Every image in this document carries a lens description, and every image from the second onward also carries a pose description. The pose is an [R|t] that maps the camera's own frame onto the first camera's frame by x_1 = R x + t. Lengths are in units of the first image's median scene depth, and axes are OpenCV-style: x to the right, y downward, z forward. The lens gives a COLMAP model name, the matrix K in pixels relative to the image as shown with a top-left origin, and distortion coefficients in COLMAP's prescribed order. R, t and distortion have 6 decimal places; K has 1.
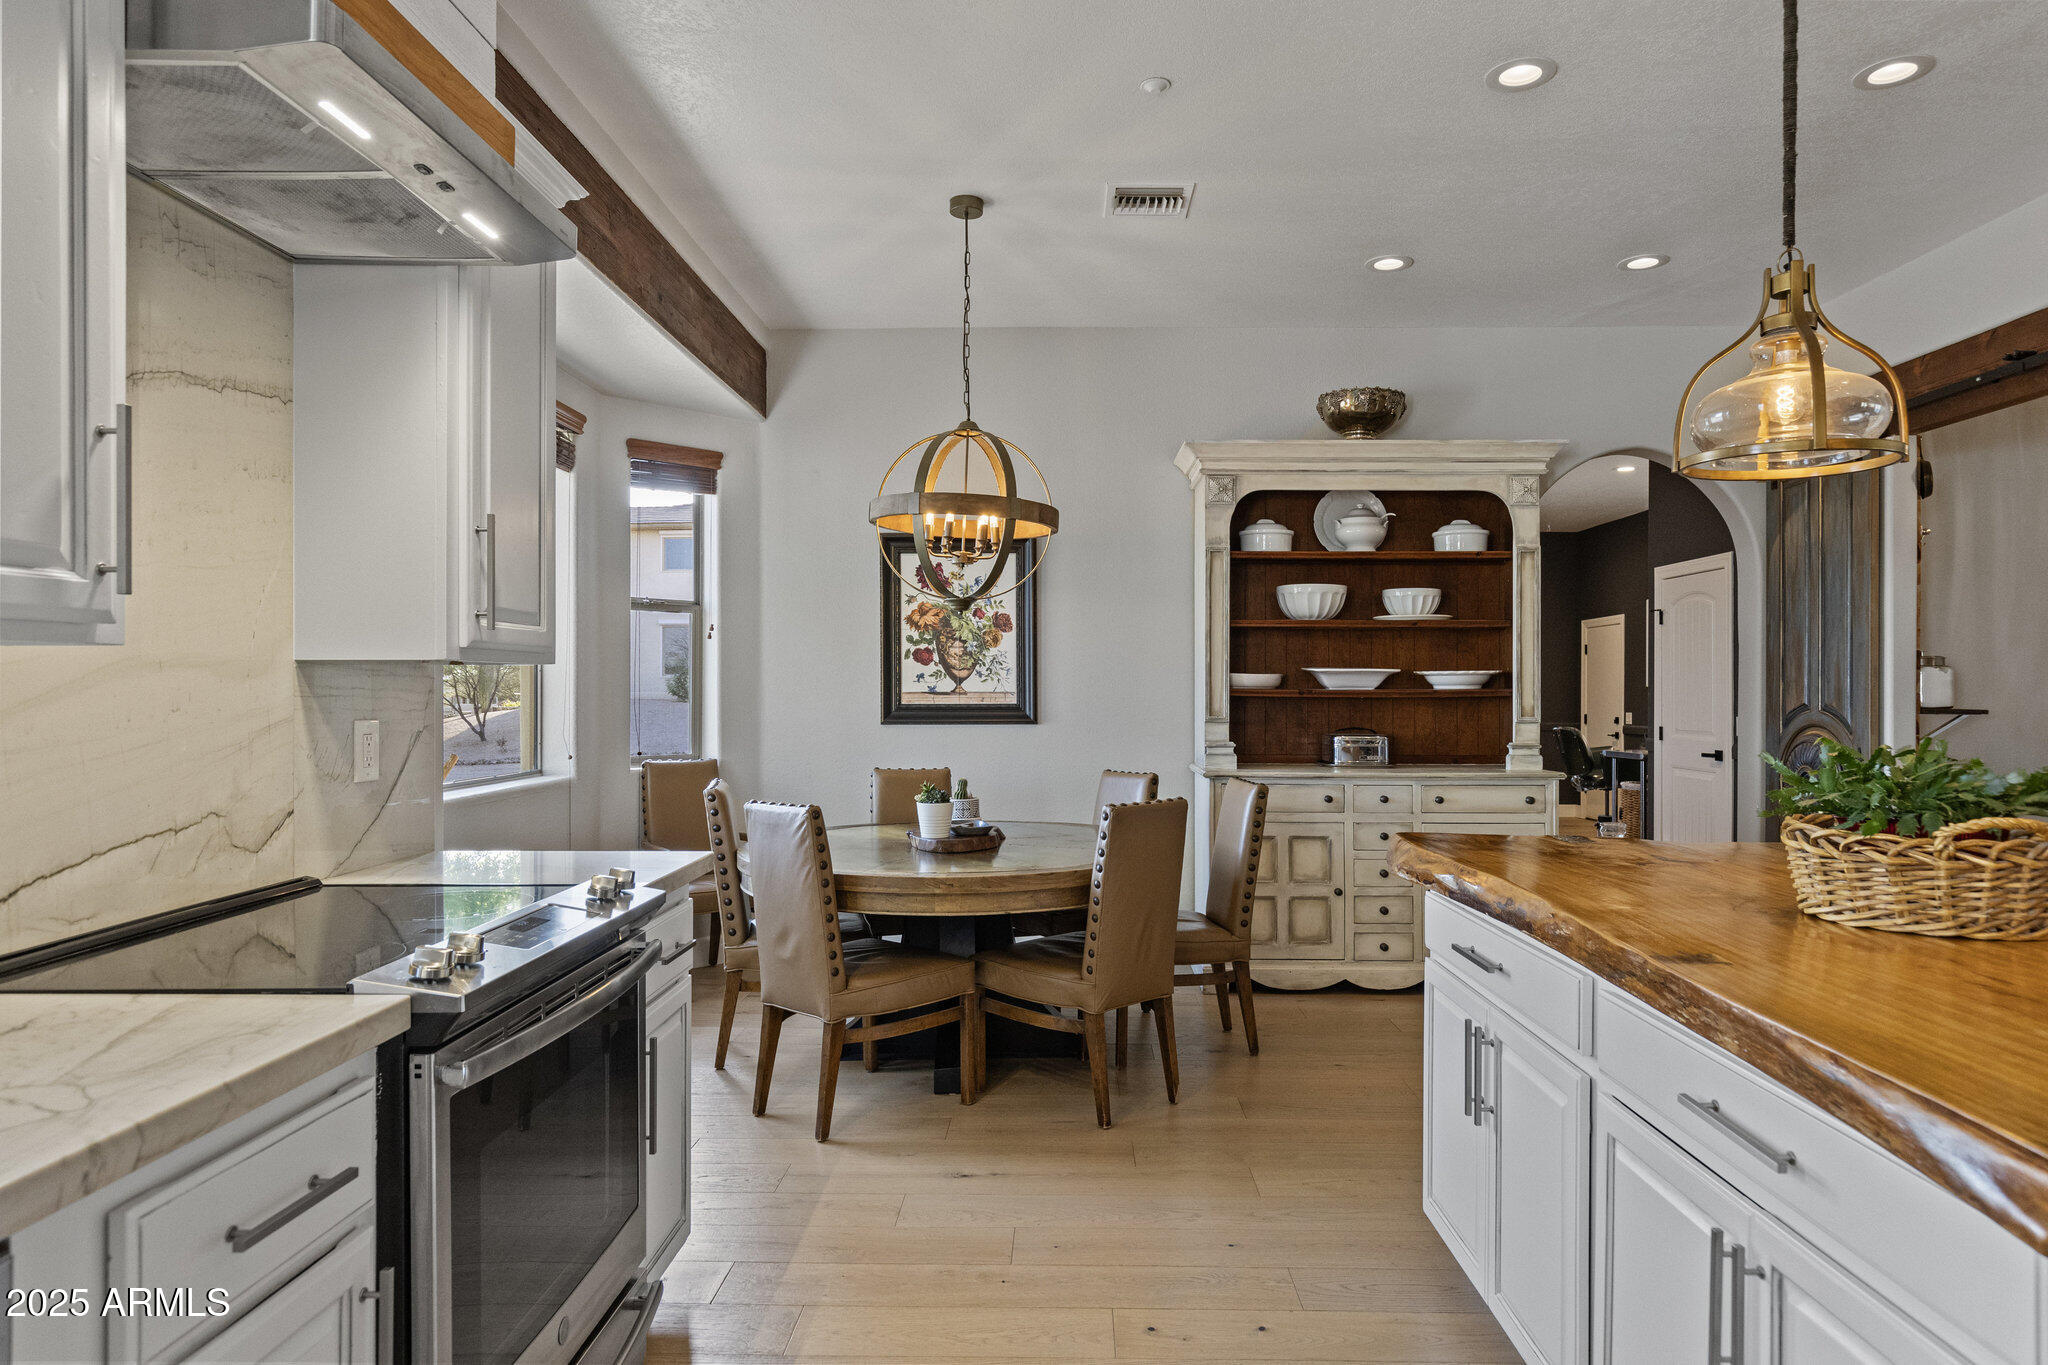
lens RADIAL K [[1216.2, 0, 1053.2], [0, 1216.2, 687.4], [0, 0, 1]] dist [-0.015228, -0.001272]
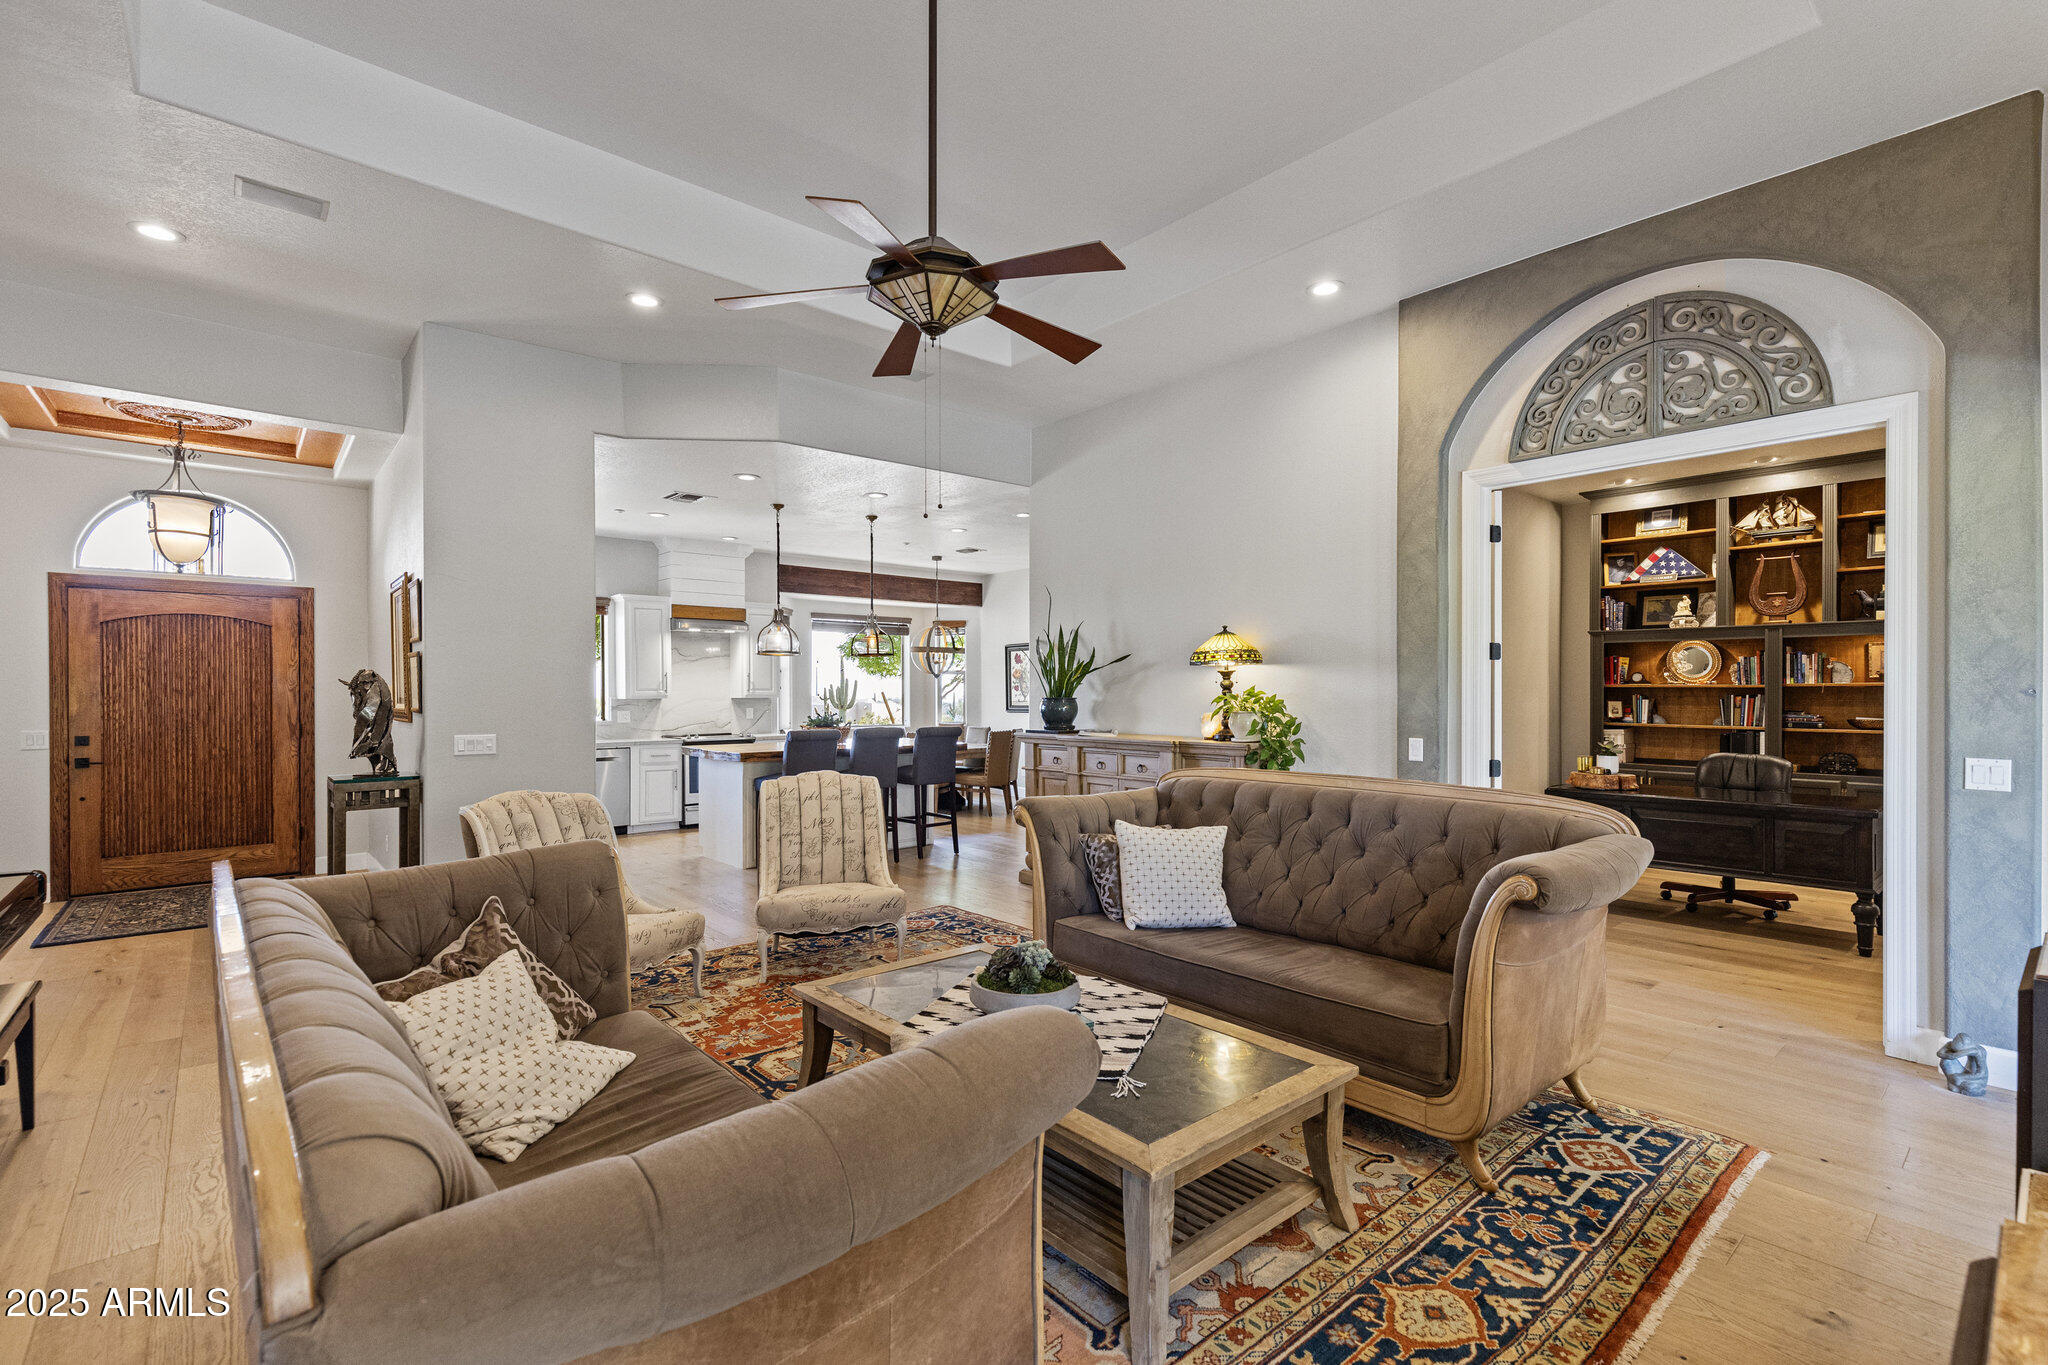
lens RADIAL K [[927.9, 0, 1041.7], [0, 927.9, 688.8], [0, 0, 1]] dist [0.000942, -0.000909]
pose [[0.671247, -0.010211, -0.741164, 1.507514], [0.008154, 0.999946, -0.006391, -0.010090], [0.741189, -0.001753, 0.671294, -0.381791]]
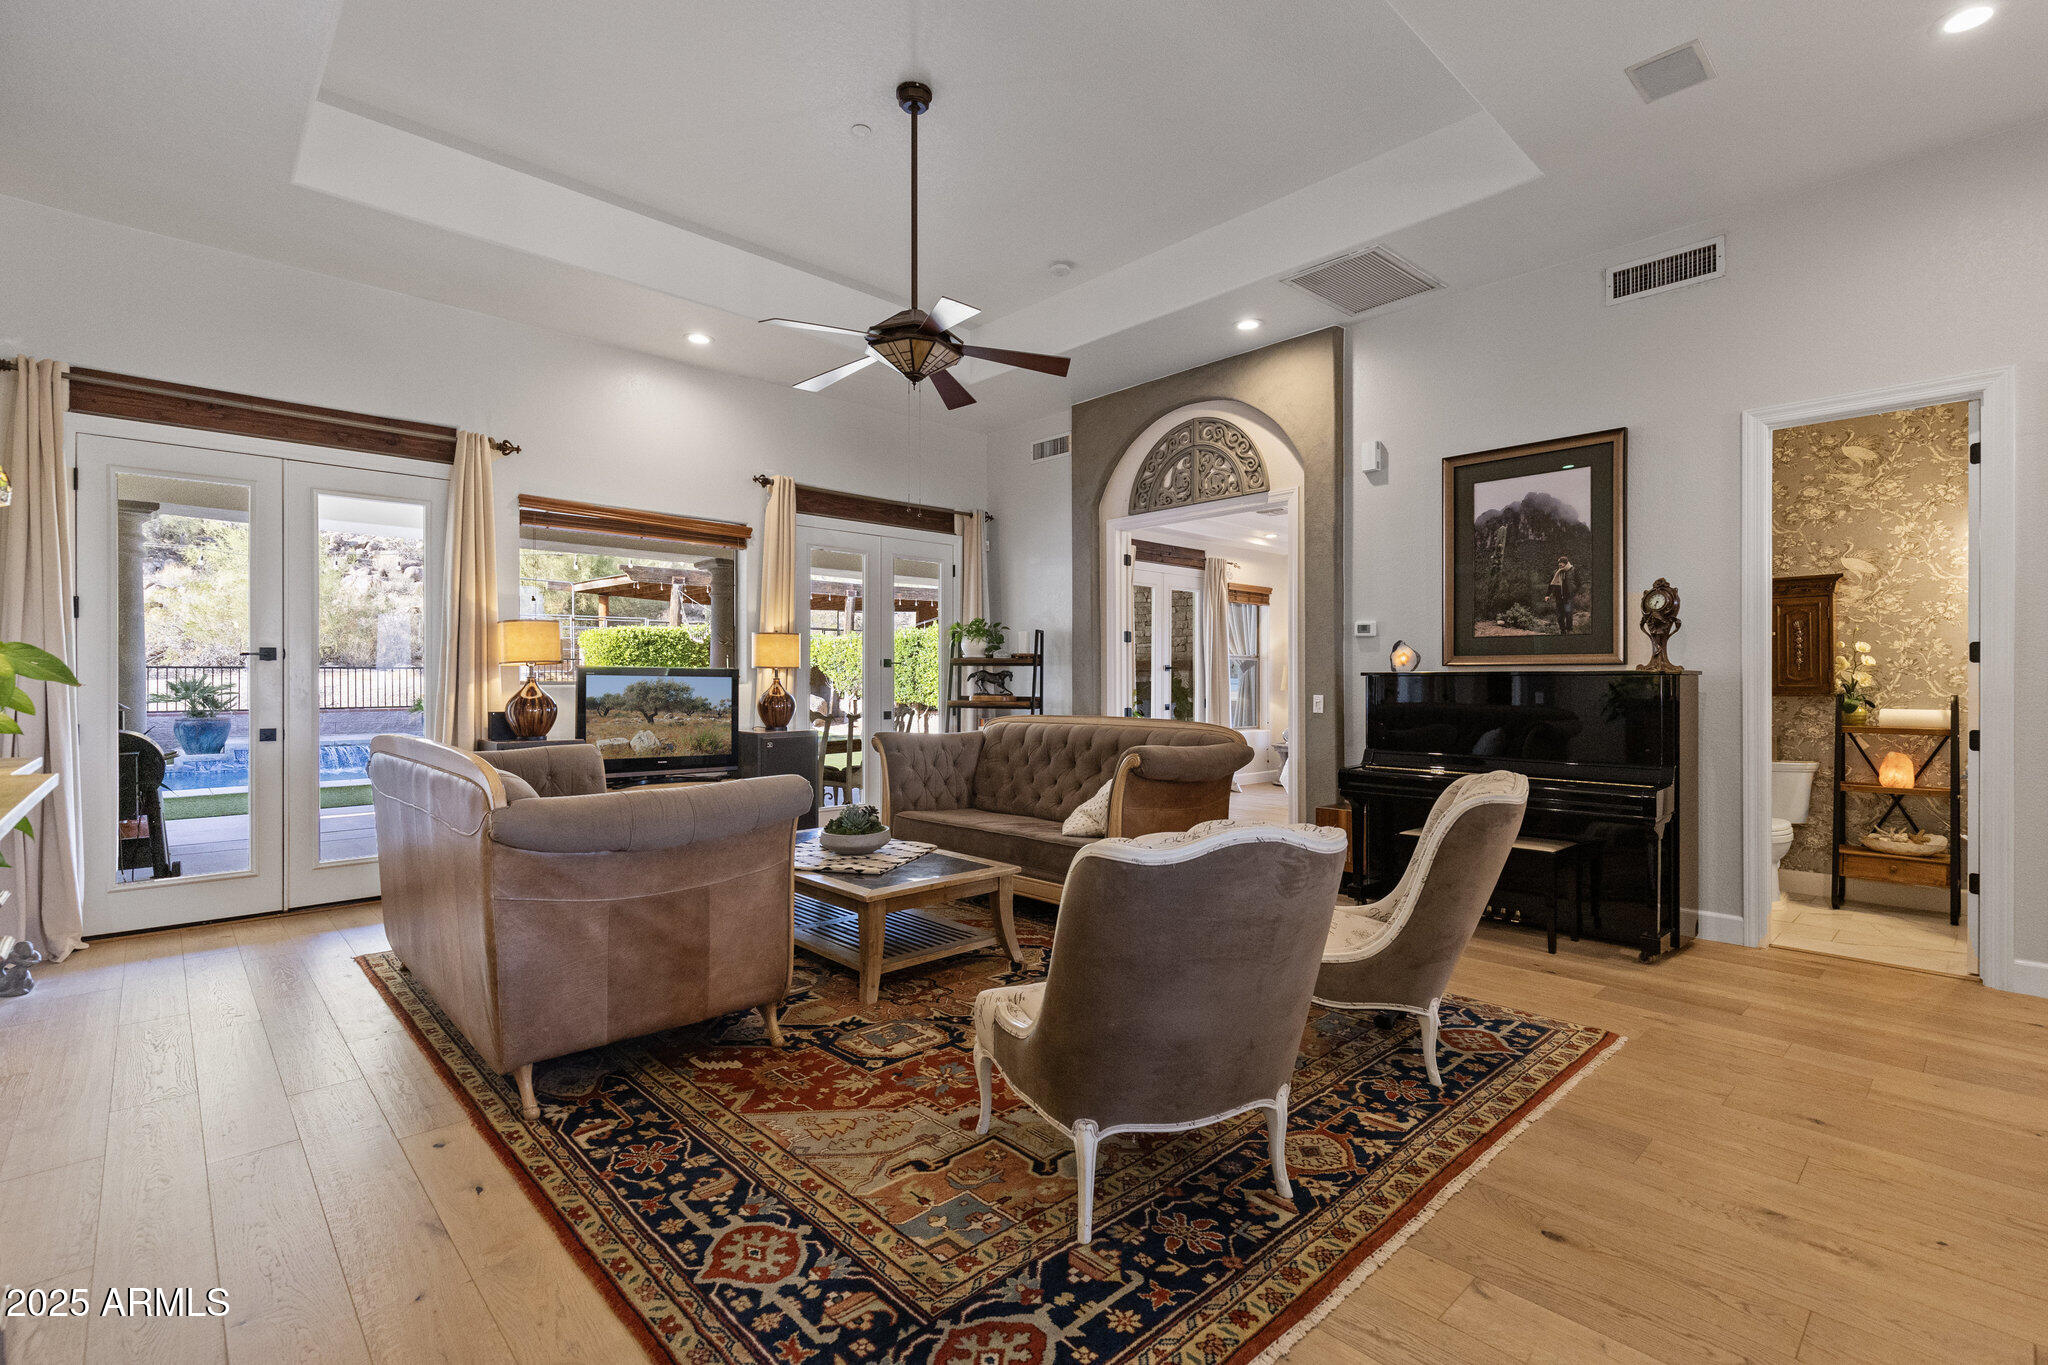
lens RADIAL K [[925.3, 0, 1043.3], [0, 925.3, 678.7], [0, 0, 1]] dist [0.008994, -0.000303]
pose [[-0.701078, -0.004872, 0.713068, 0.505796], [-0.006445, 0.999979, 0.000496, 0.010083], [-0.713056, -0.004248, -0.701094, 0.348742]]
